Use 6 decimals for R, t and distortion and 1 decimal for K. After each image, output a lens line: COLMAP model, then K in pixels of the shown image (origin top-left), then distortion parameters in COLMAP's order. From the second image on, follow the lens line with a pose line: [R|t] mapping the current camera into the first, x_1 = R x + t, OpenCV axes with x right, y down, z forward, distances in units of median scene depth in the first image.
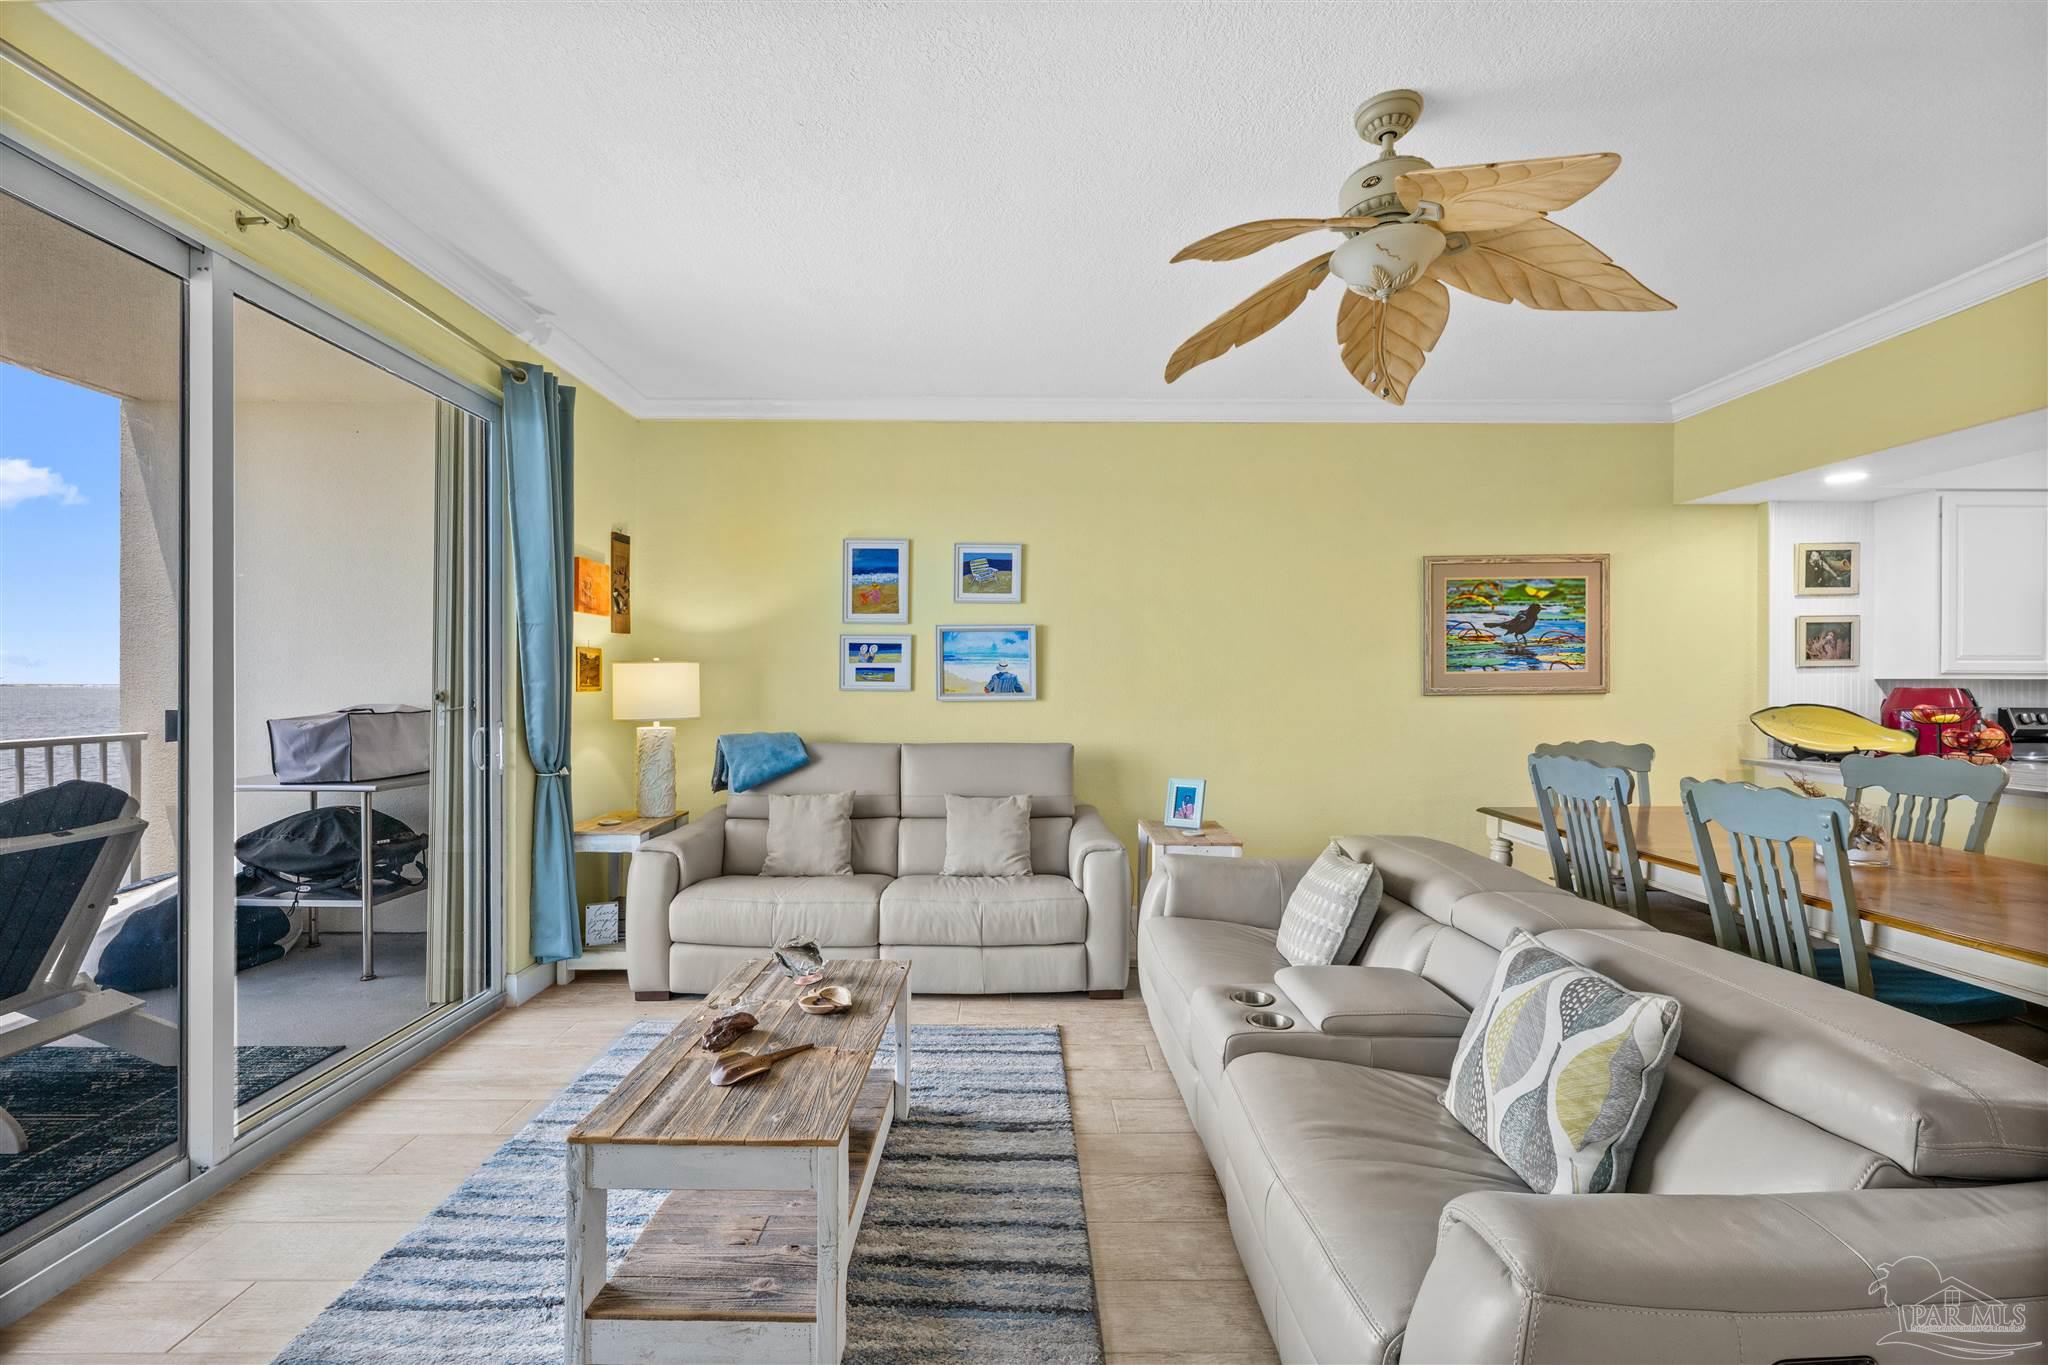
lens RADIAL K [[848.6, 0, 1019.1], [0, 848.6, 692.2], [0, 0, 1]] dist [0.000682, 0.000089]
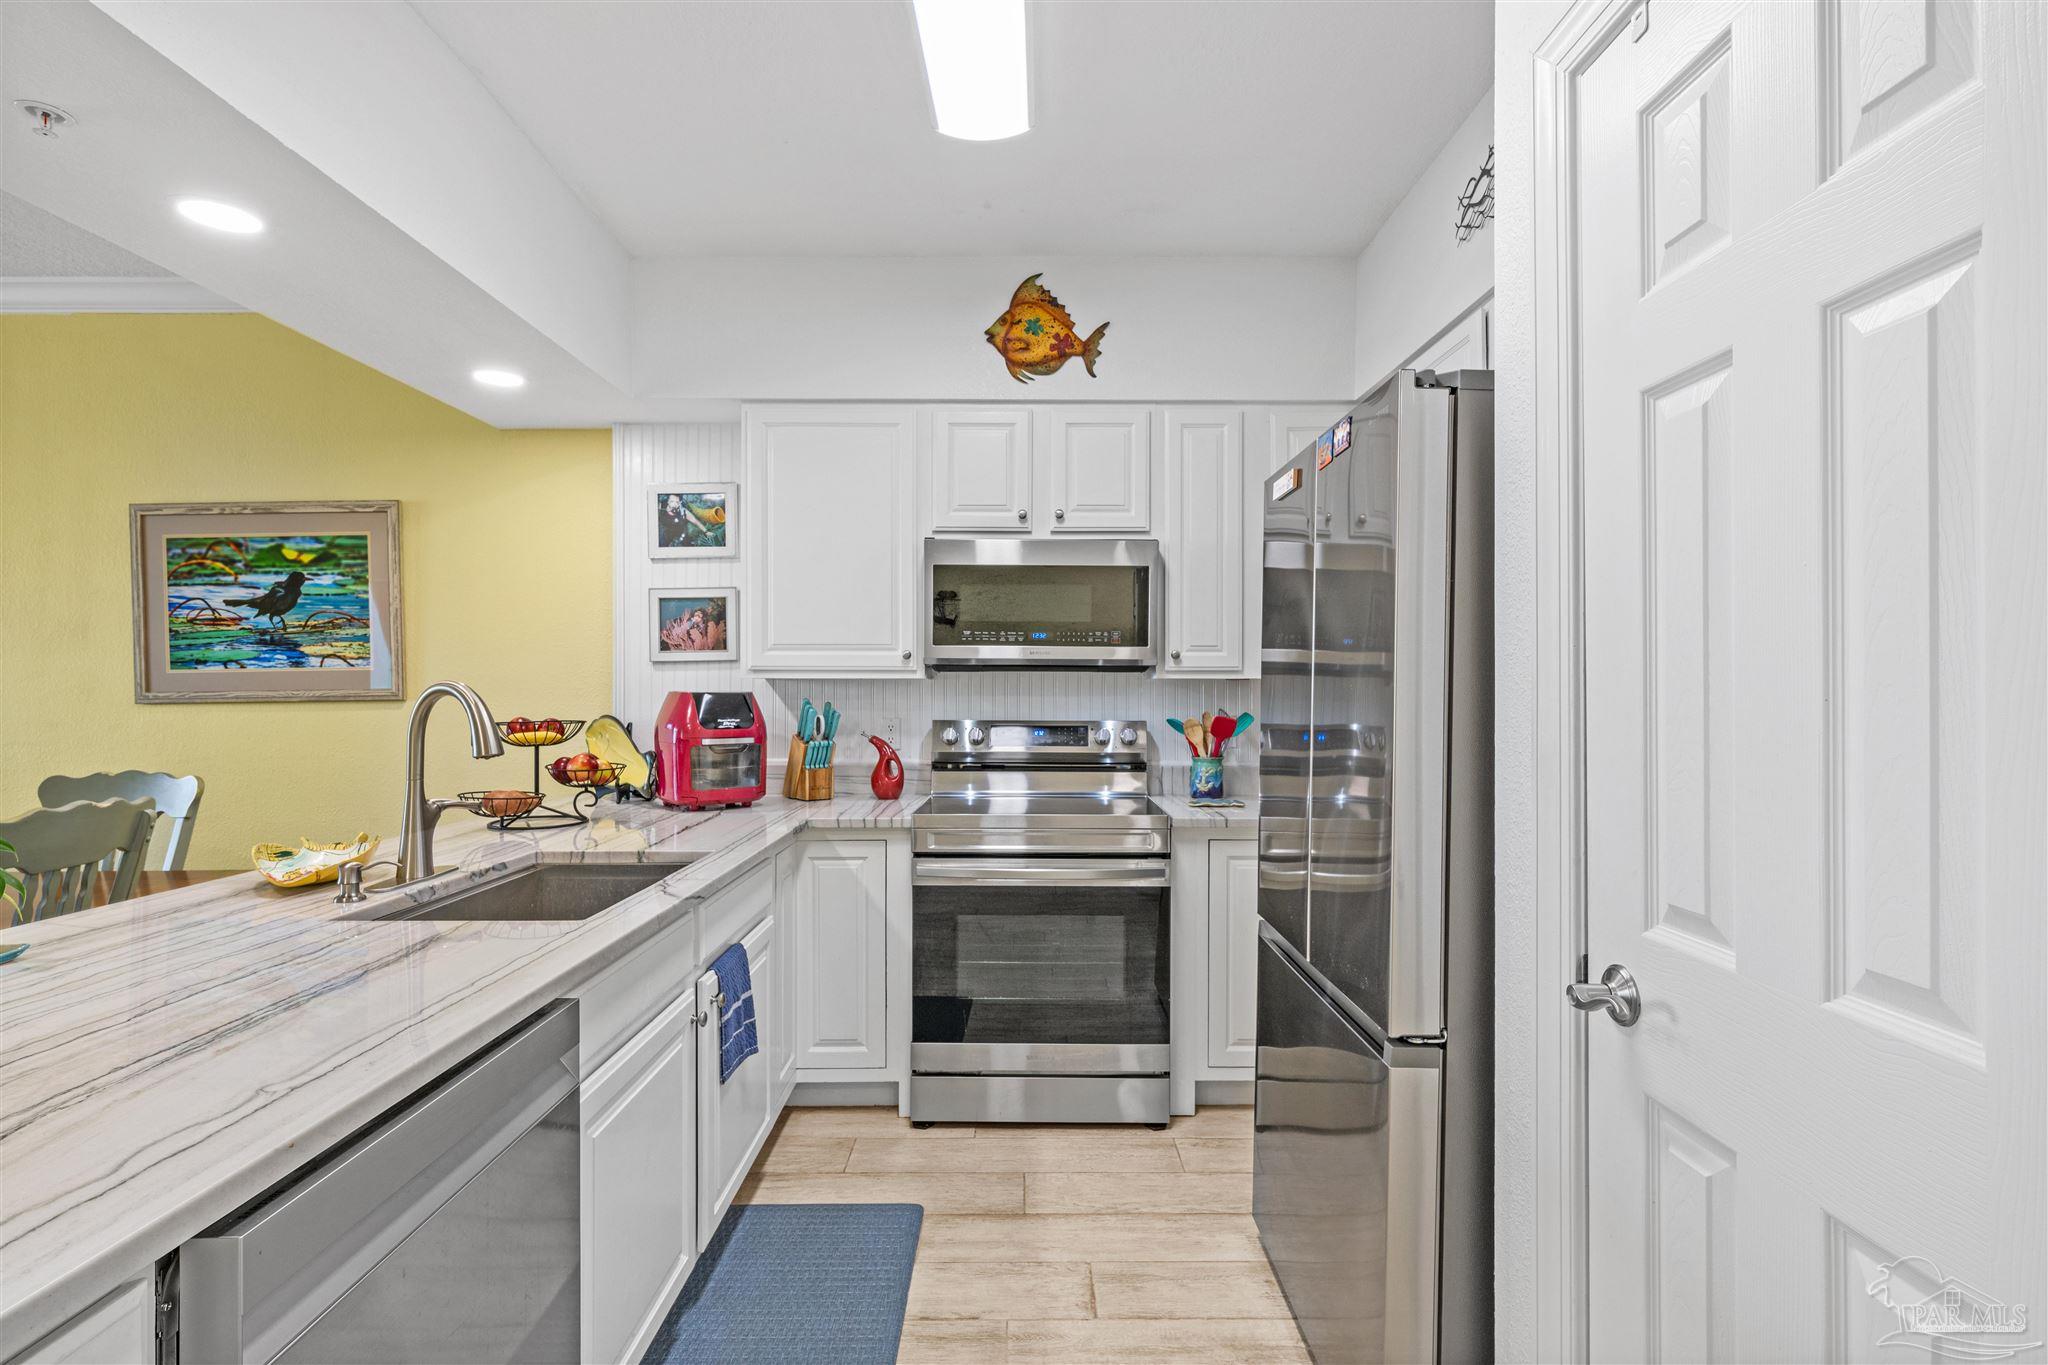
lens RADIAL K [[983.5, 0, 1024.0], [0, 983.5, 682.5], [0, 0, 1]] dist [0.001109, 0.000469]
pose [[0.999974, -0.001861, -0.007006, 1.219069], [0.001739, 0.999846, -0.017448, 0.001578], [0.007038, 0.017435, 0.999823, 0.200174]]
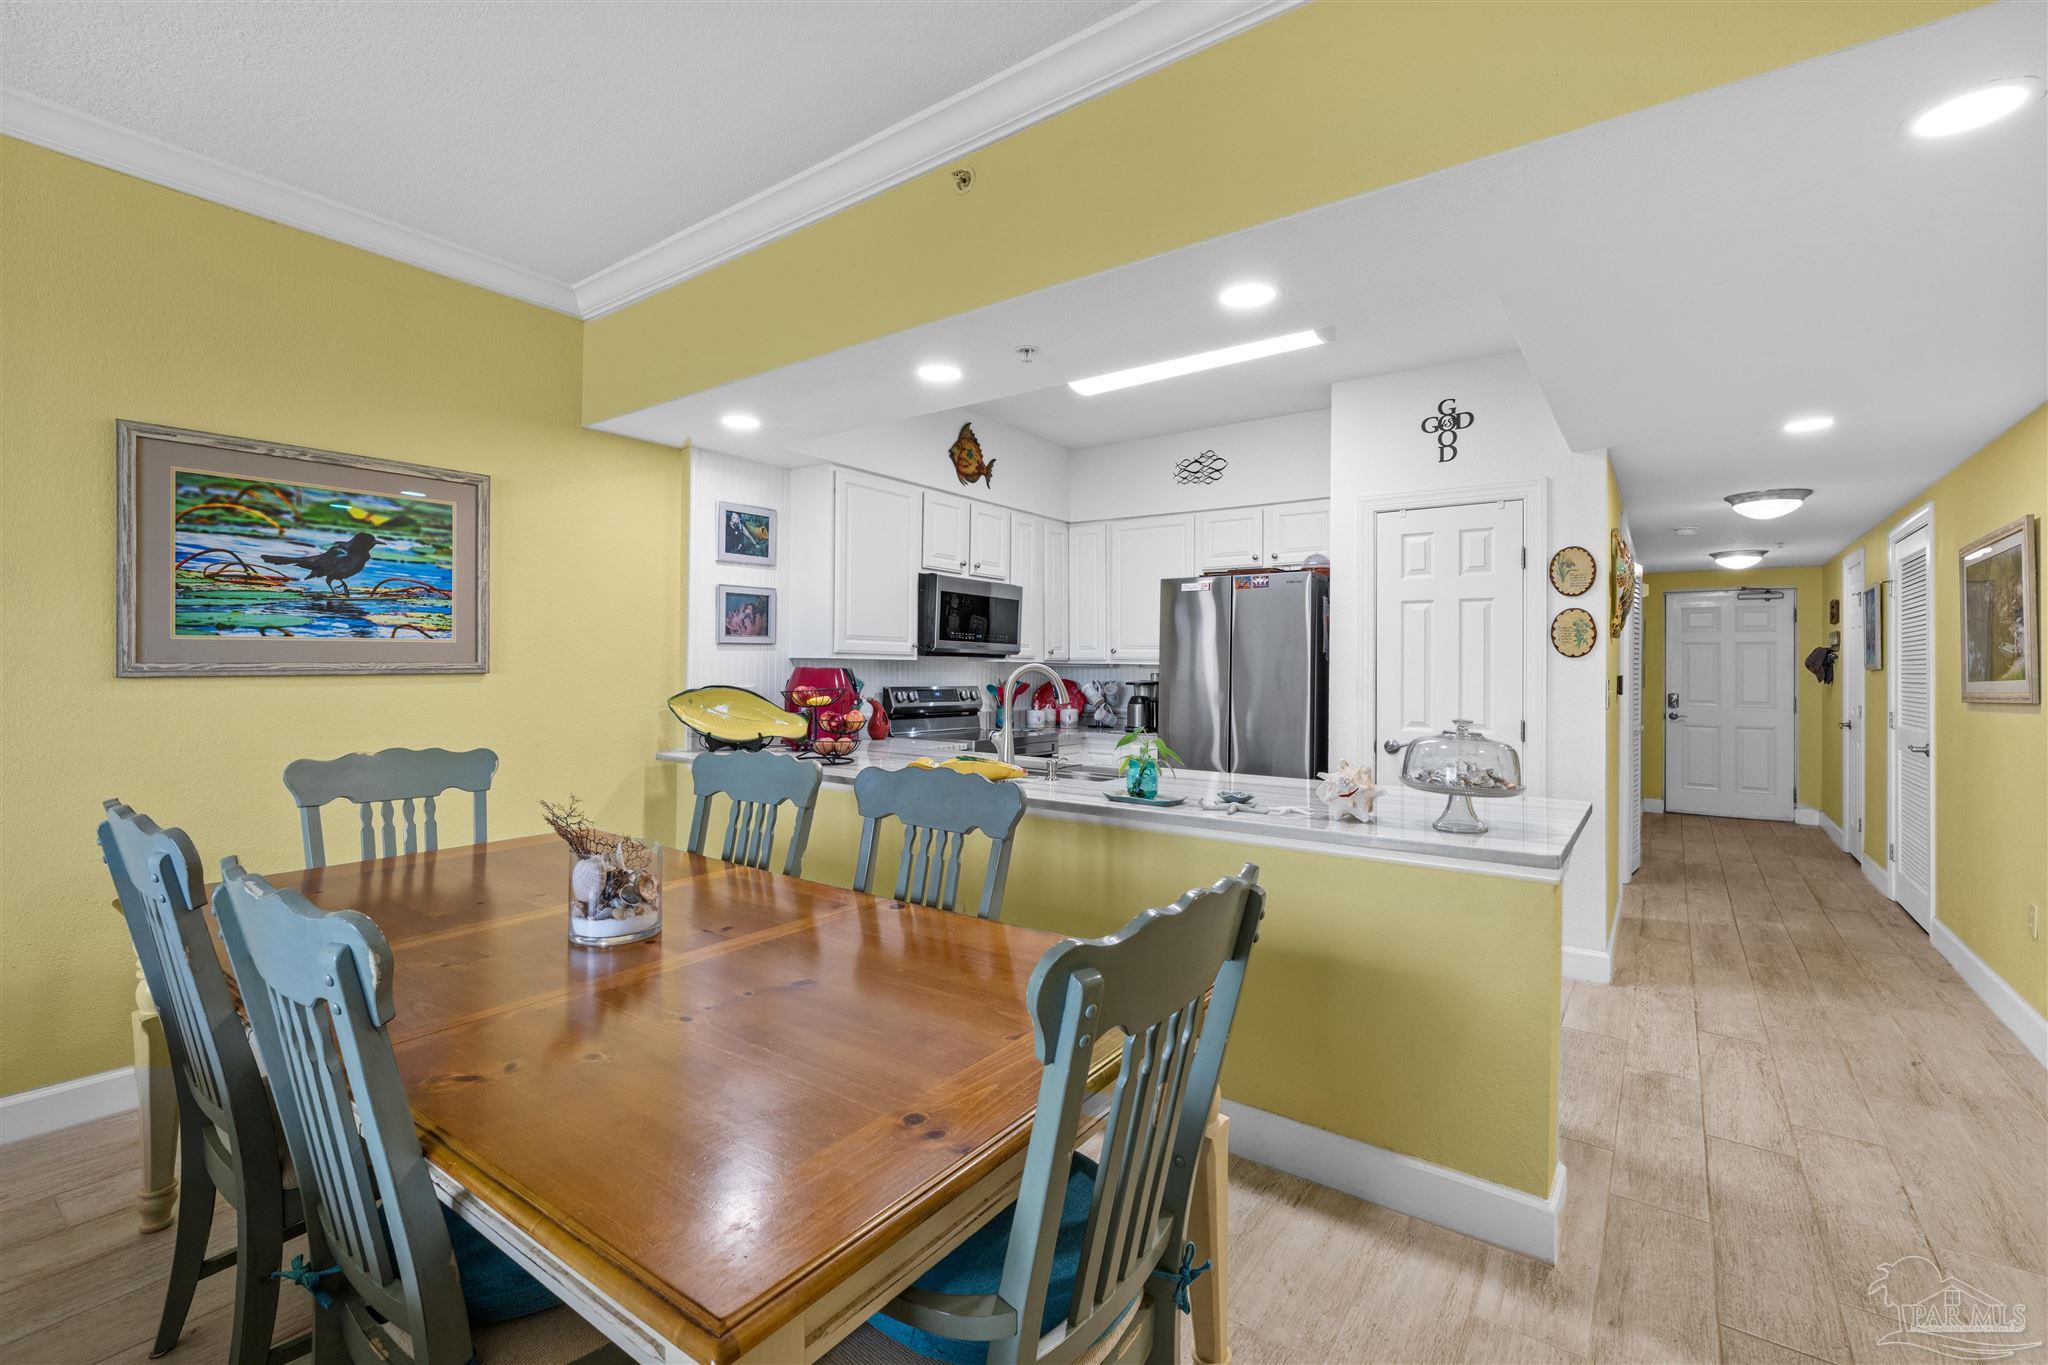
lens RADIAL K [[890.8, 0, 1018.0], [0, 890.8, 655.4], [0, 0, 1]] dist [-0.000025, 0.000190]
pose [[0.599372, 0.015509, 0.800321, 0.370148], [-0.000459, 0.999819, -0.019031, 0.000103], [-0.800471, 0.011039, 0.599270, 0.207568]]
